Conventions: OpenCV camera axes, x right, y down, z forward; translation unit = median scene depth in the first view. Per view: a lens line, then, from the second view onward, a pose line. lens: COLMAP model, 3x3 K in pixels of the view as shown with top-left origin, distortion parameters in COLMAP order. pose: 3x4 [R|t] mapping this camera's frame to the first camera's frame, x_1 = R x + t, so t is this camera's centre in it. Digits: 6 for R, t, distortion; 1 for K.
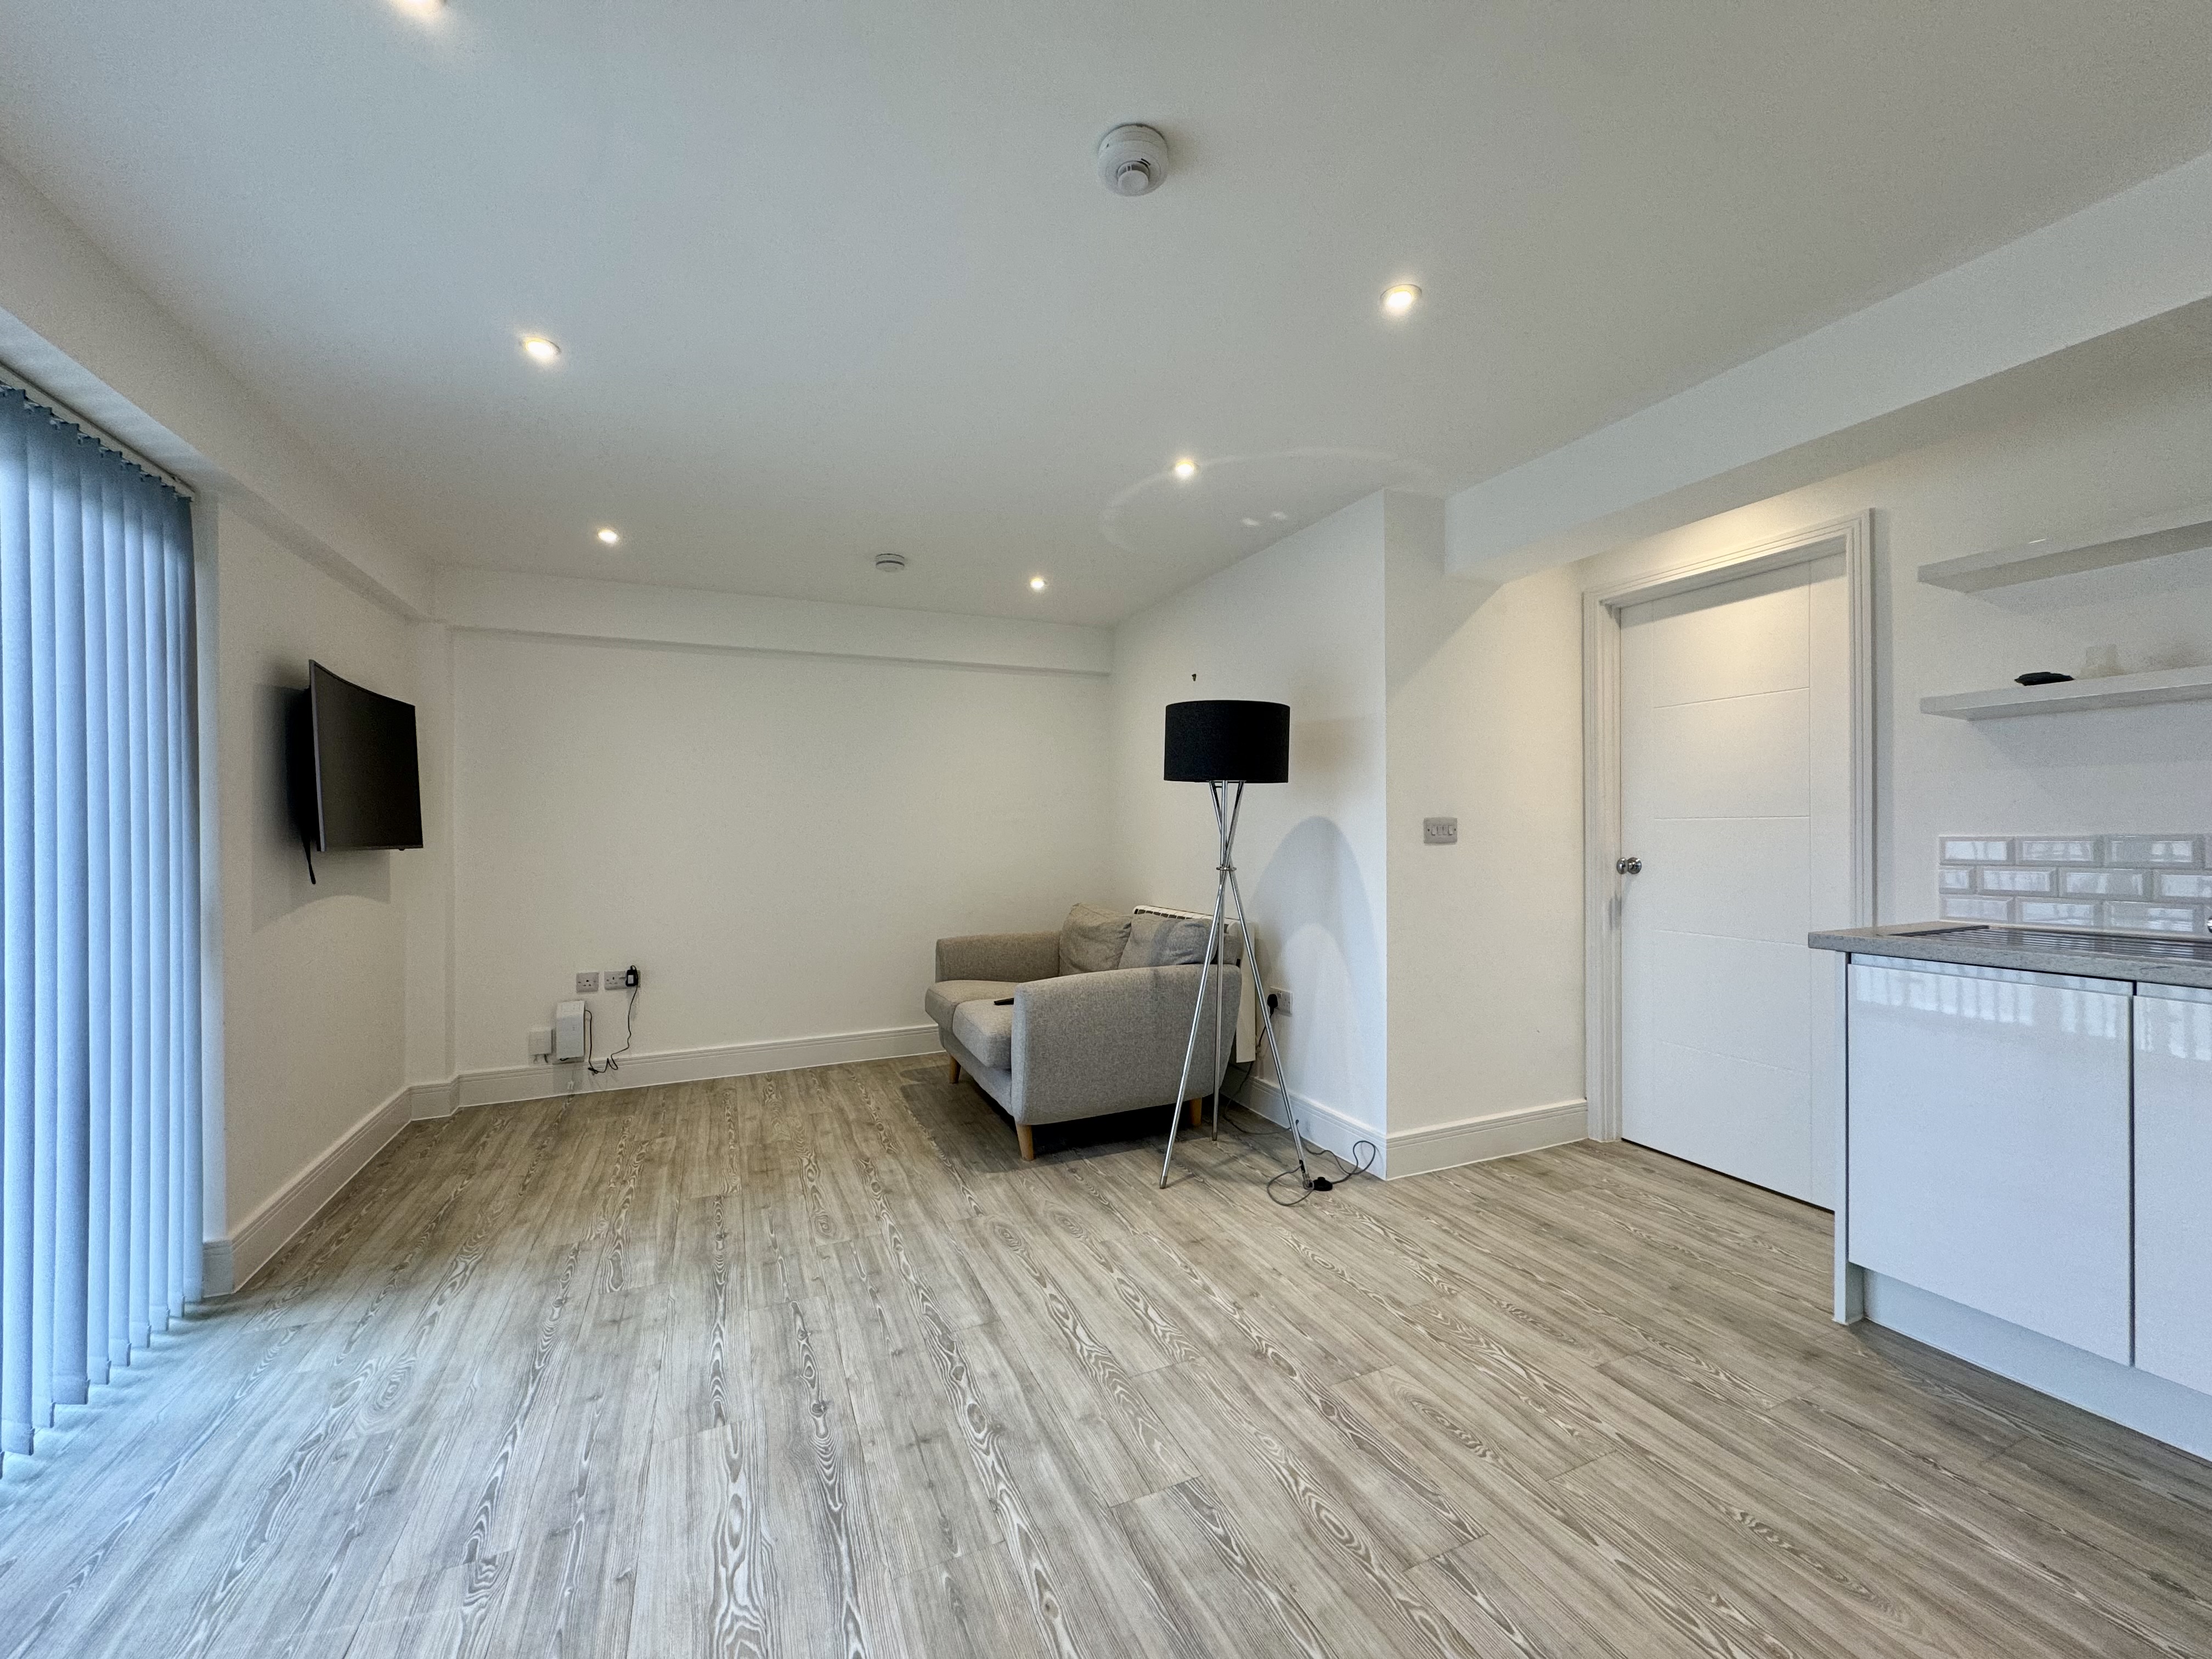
lens RADIAL K [[878.0, 0, 1106.0], [0, 878.0, 829.5], [0, 0, 1]] dist [0.000573, -0.000373]
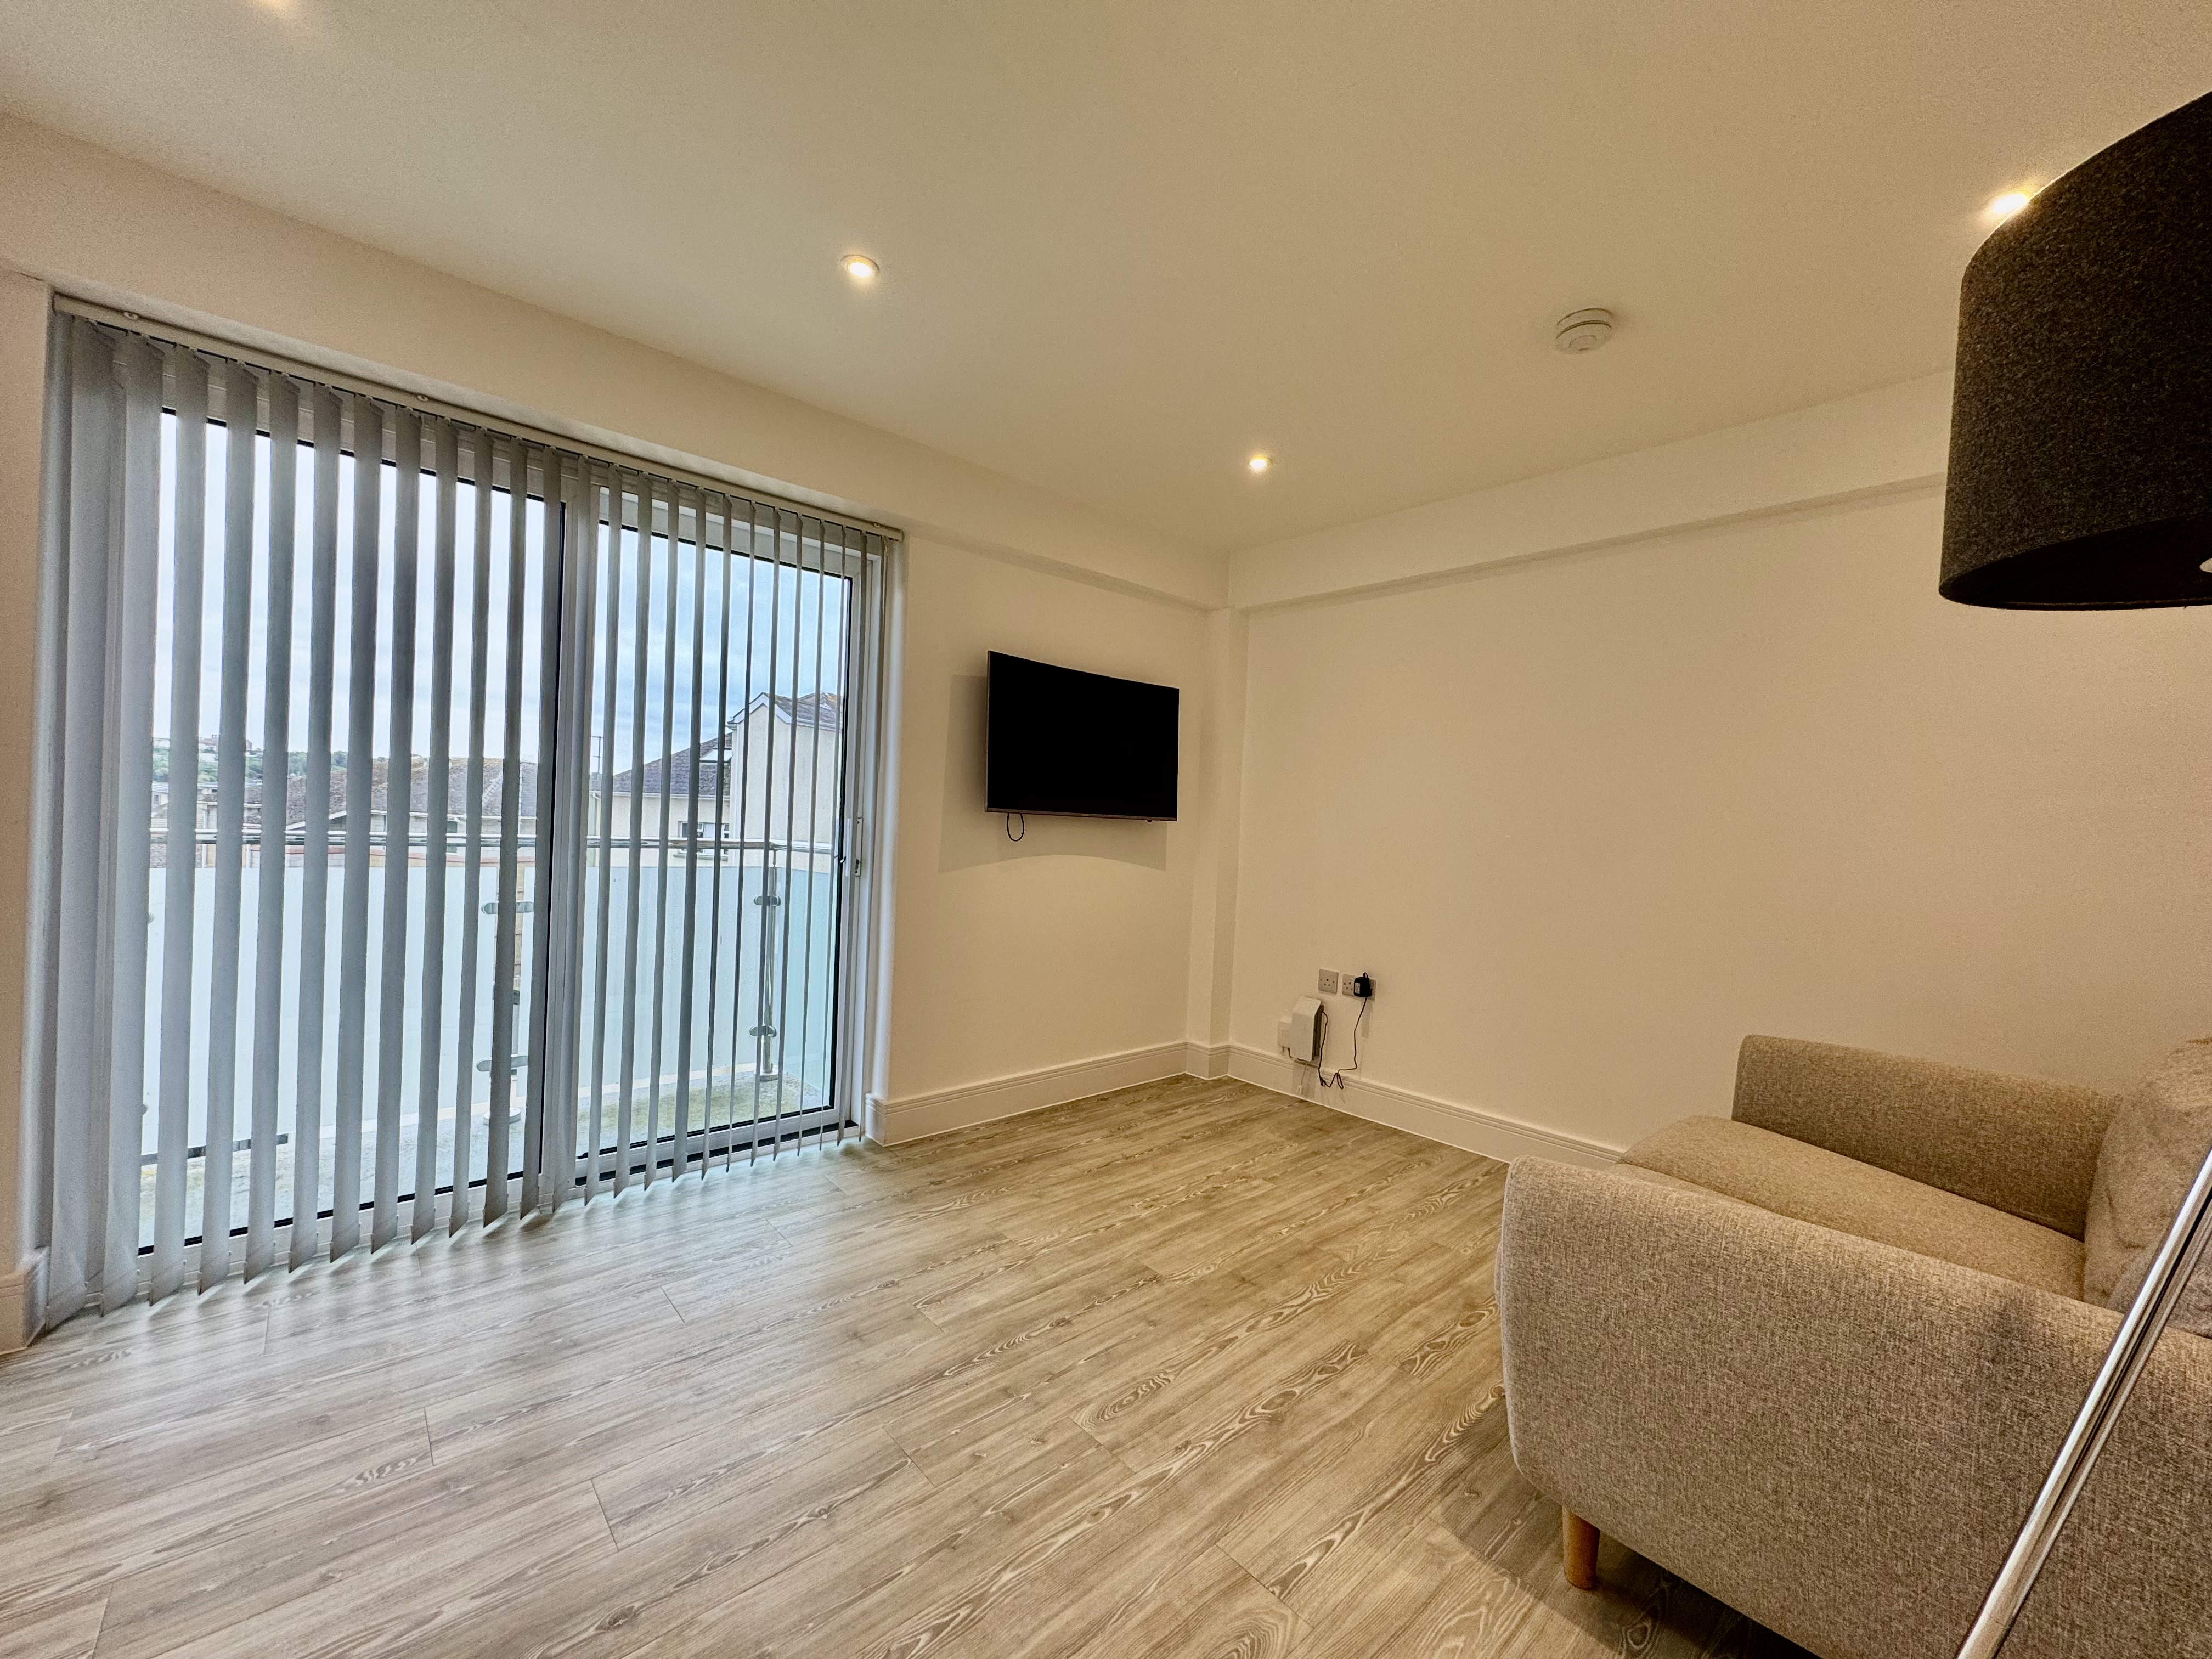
lens RADIAL K [[878.0, 0, 1106.0], [0, 878.0, 829.5], [0, 0, 1]] dist [0.000573, -0.000373]
pose [[0.305860, 0.028479, -0.951651, 0.249846], [-0.040648, 0.999032, 0.016833, 0.019822], [0.951209, 0.033535, 0.306721, 0.692200]]
